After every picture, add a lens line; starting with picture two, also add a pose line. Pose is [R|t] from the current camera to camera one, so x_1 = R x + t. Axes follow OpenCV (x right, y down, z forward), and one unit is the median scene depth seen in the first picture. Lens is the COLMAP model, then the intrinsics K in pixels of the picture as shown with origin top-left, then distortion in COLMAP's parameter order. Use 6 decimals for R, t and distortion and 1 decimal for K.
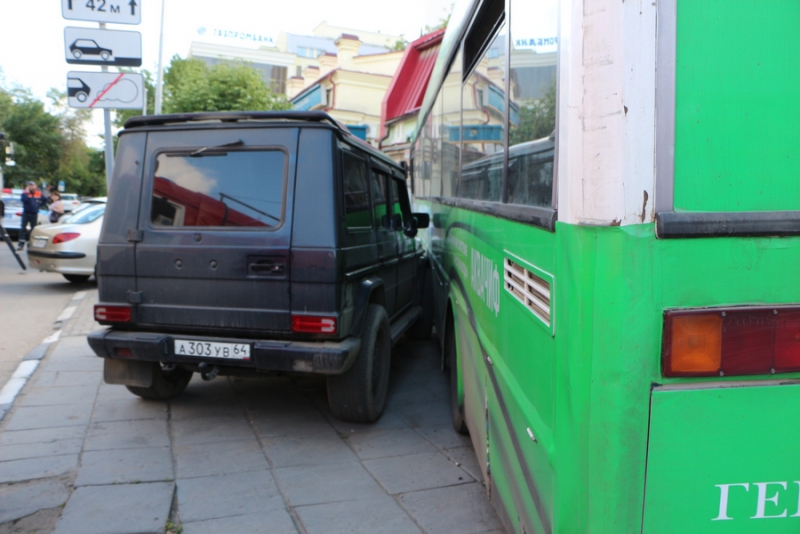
lens RADIAL K [[652.9, 0, 404.1], [0, 652.9, 273.6], [0, 0, 1]] dist [-0.189349, 0.175419]
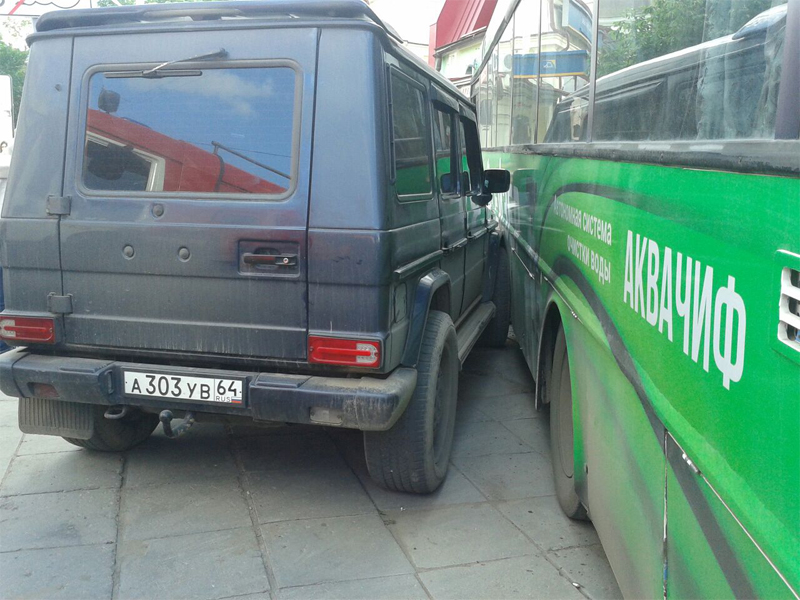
lens RADIAL K [[782.7, 0, 374.6], [0, 782.7, 300.6], [0, 0, 1]] dist [0.039032, -0.015557]
pose [[0.994972, 0.009761, -0.099672, -0.034046], [-0.002681, 0.997478, 0.070920, -0.022532], [0.100113, -0.070297, 0.992490, 0.252558]]
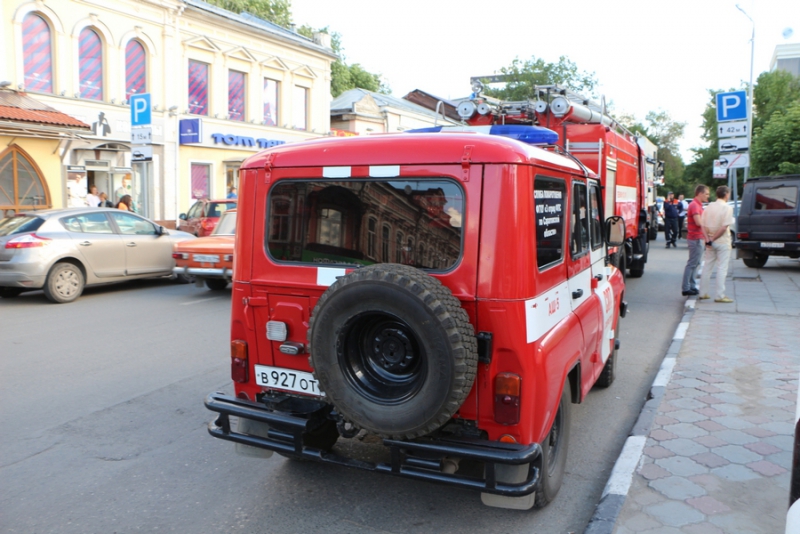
lens RADIAL K [[652.9, 0, 404.1], [0, 652.9, 273.6], [0, 0, 1]] dist [-0.189349, 0.175419]
pose [[0.655011, 0.032371, -0.754925, 0.937112], [-0.036243, 0.999278, 0.011402, 0.303309], [0.754749, 0.019892, 0.655712, -2.685554]]
